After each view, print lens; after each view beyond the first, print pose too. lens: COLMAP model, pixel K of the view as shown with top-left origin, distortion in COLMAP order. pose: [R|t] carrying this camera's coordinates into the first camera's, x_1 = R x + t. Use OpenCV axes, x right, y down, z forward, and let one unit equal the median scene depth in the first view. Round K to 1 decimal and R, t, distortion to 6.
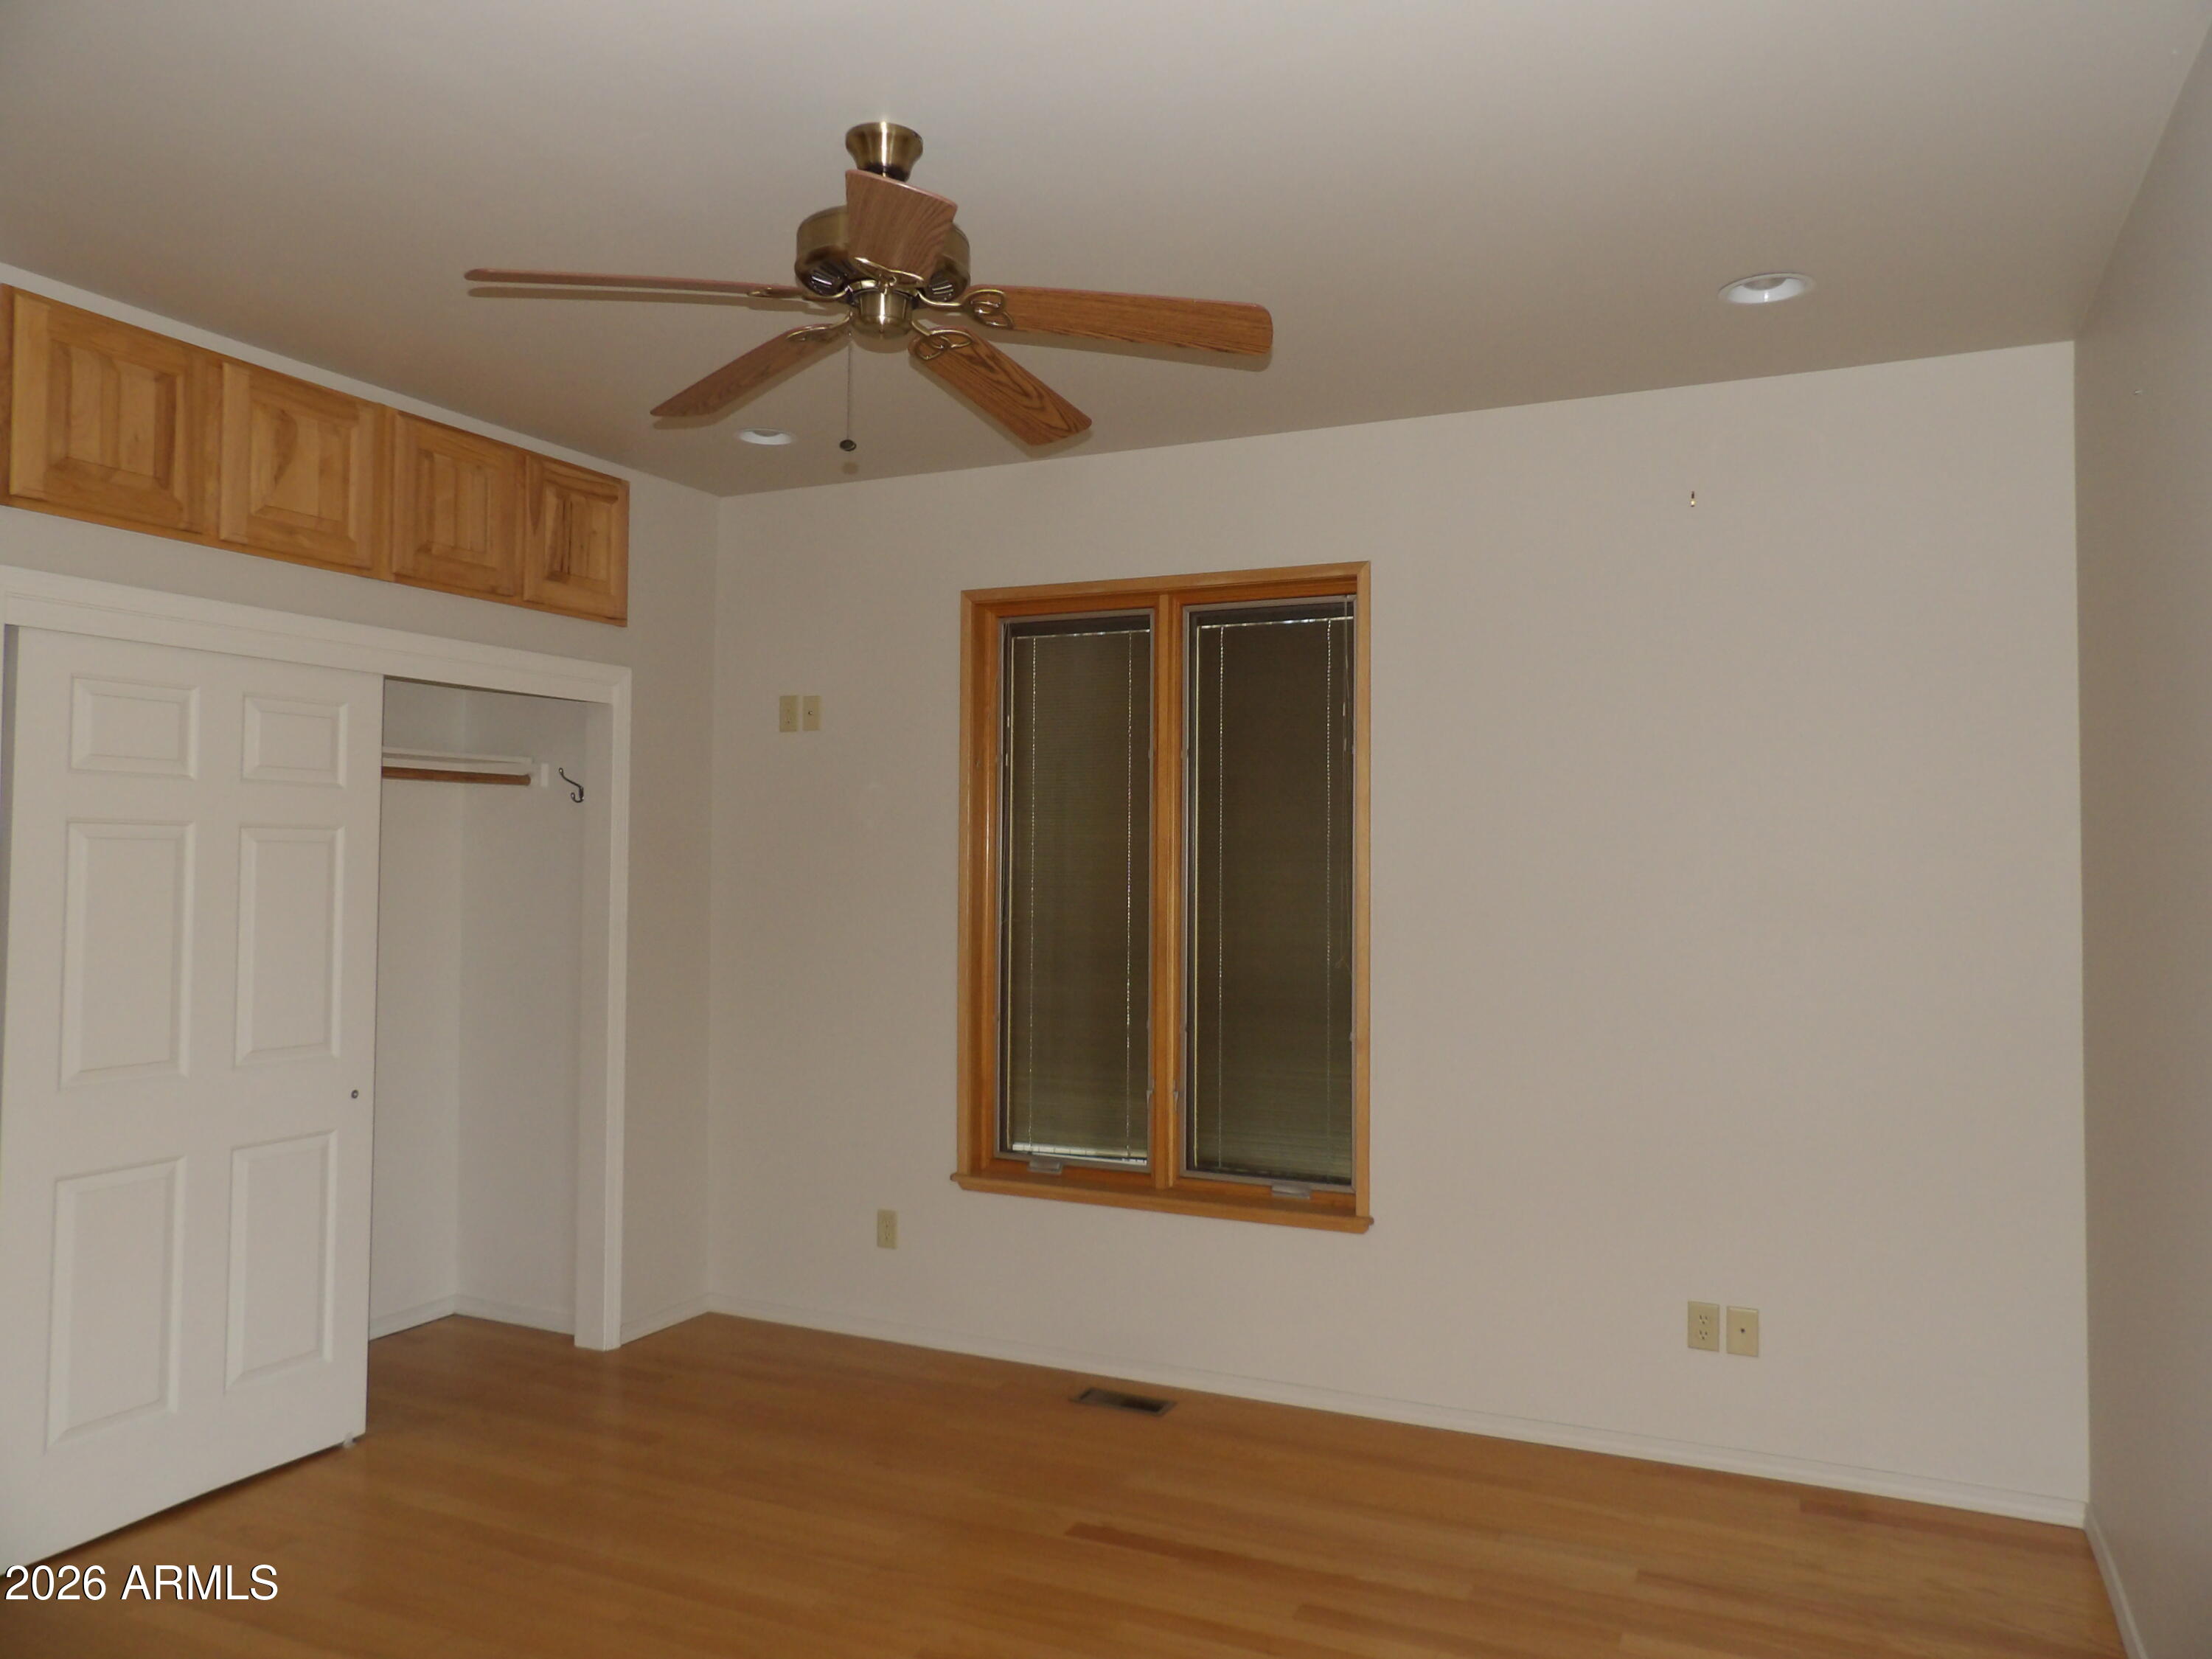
lens RADIAL K [[1574.8, 0, 1109.1], [0, 1574.8, 832.5], [0, 0, 1]] dist [-0.014780, 0.014931]
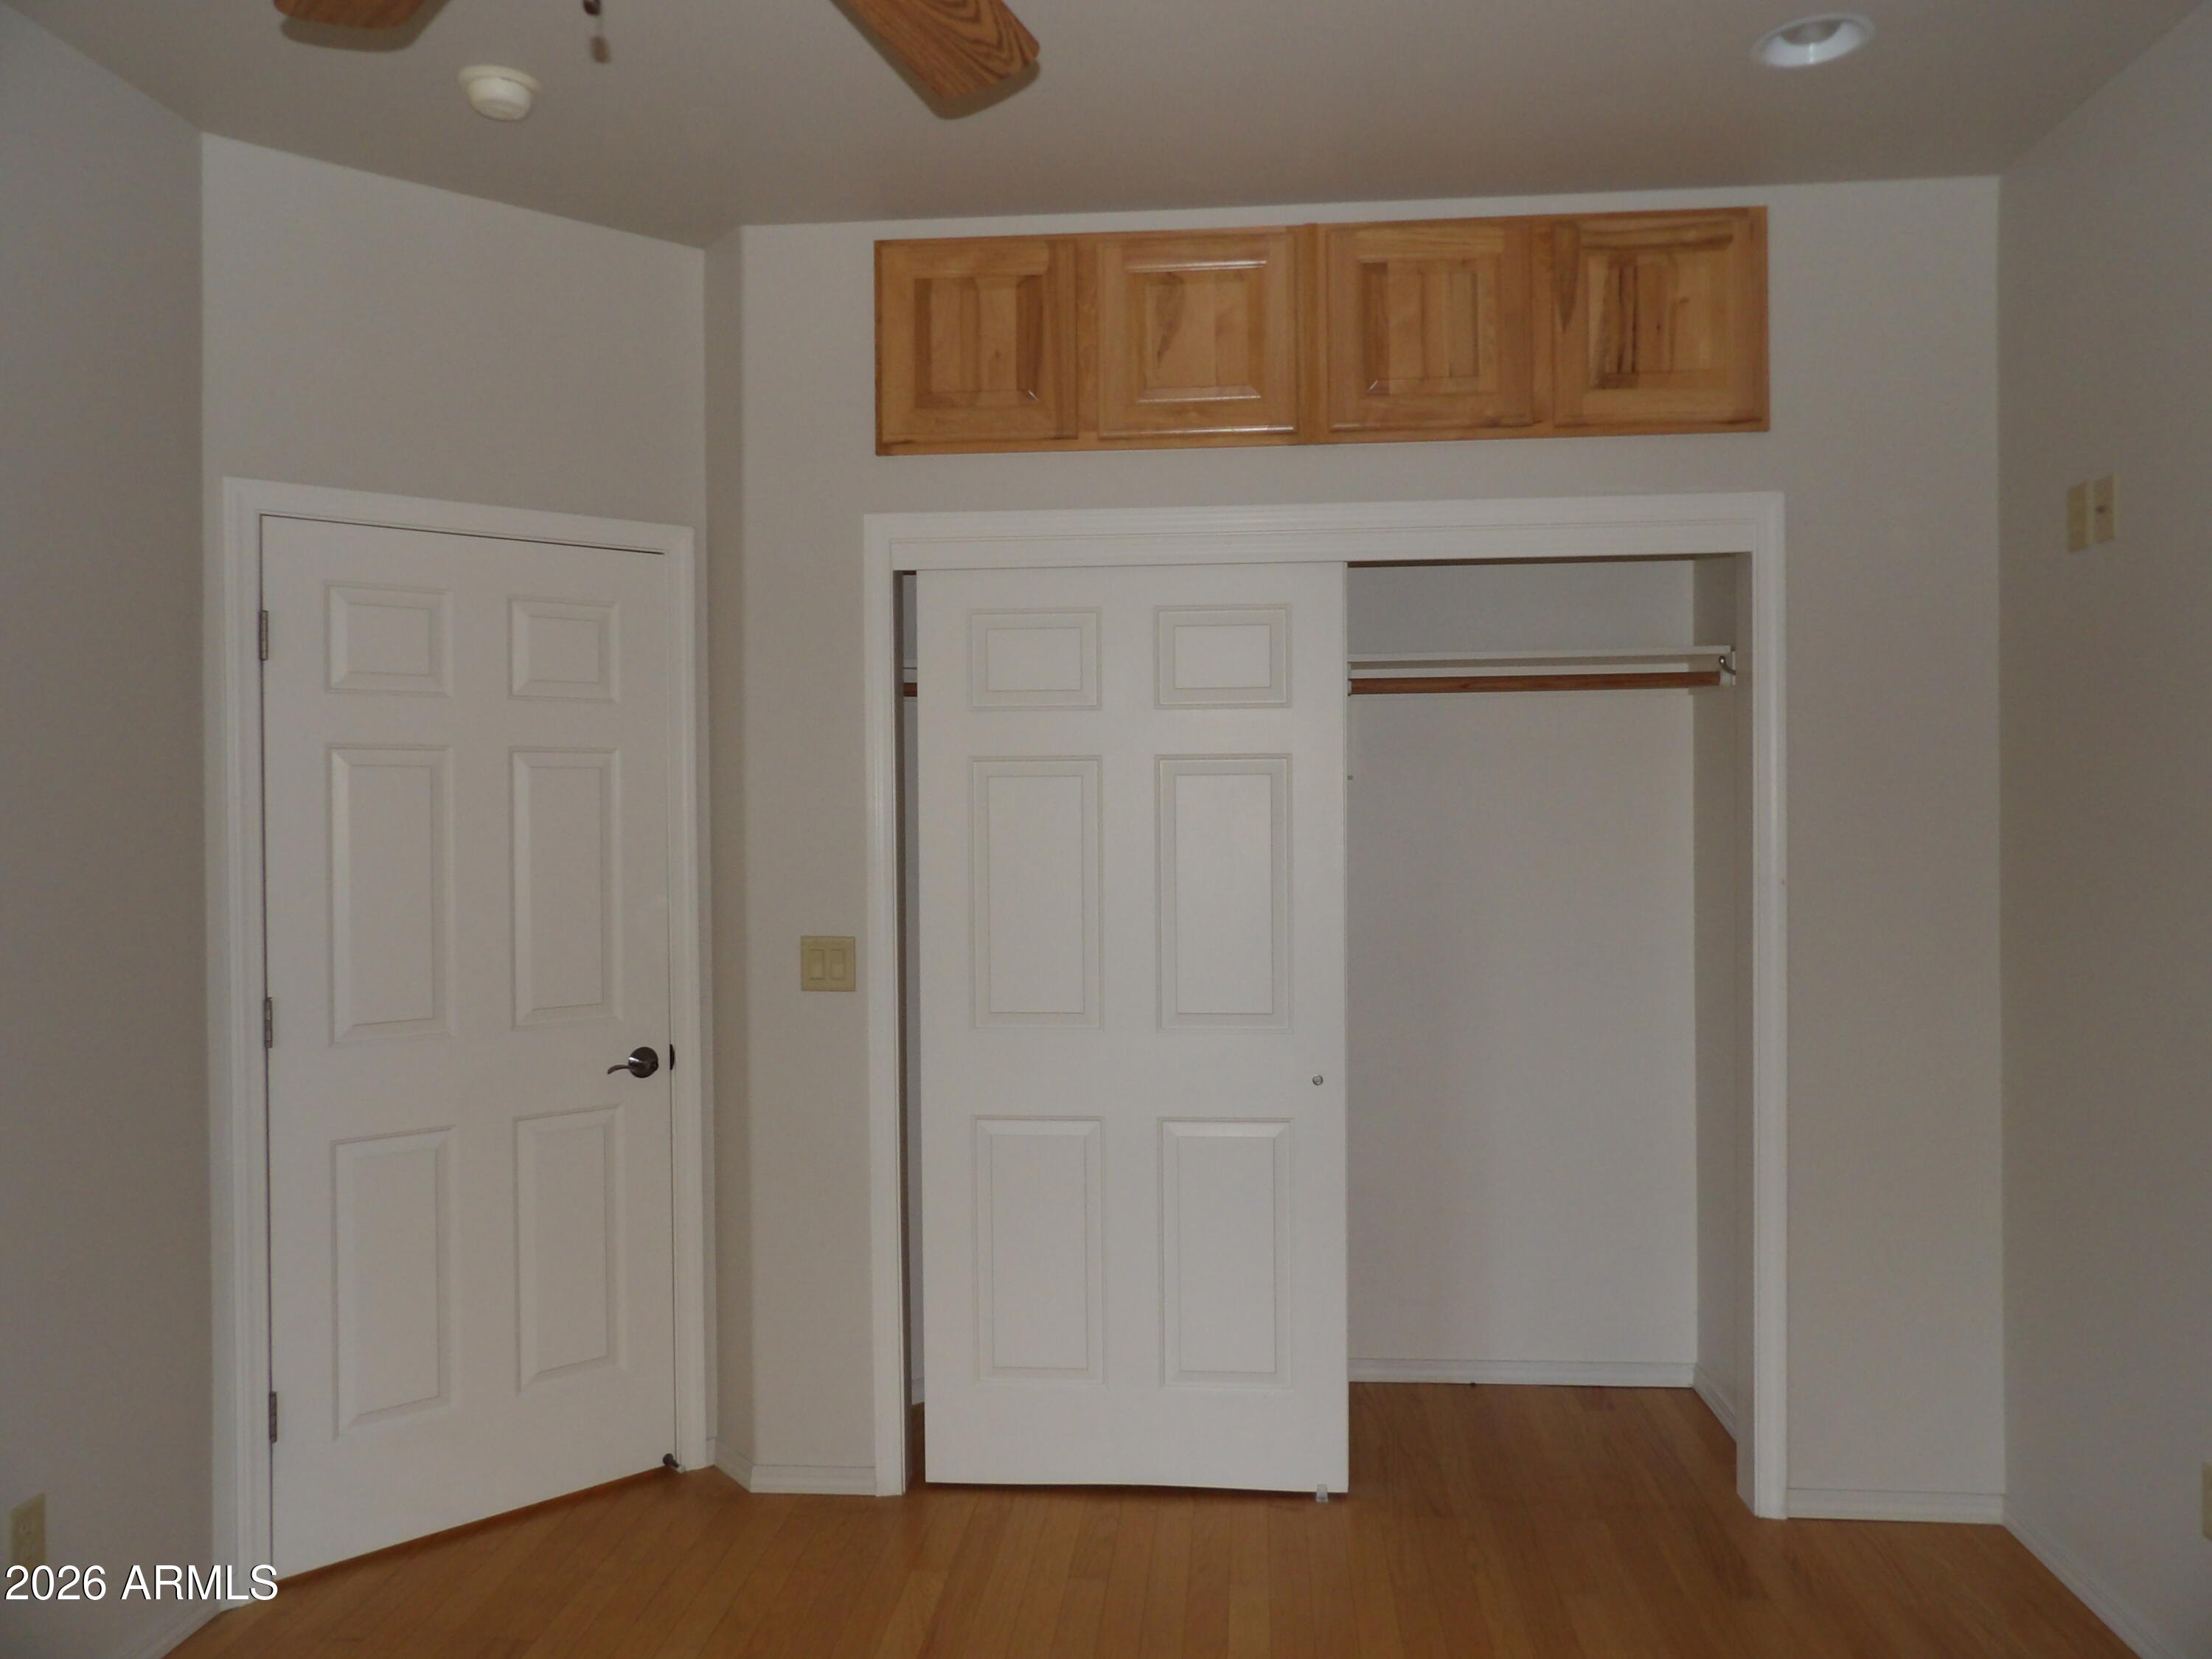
lens RADIAL K [[1574.8, 0, 1108.5], [0, 1574.8, 821.2], [0, 0, 1]] dist [-0.014780, 0.014931]
pose [[0.340131, -0.003043, -0.940373, 0.253027], [0.026620, 0.999625, 0.006394, 0.024310], [0.940001, -0.027207, 0.340084, 0.609981]]
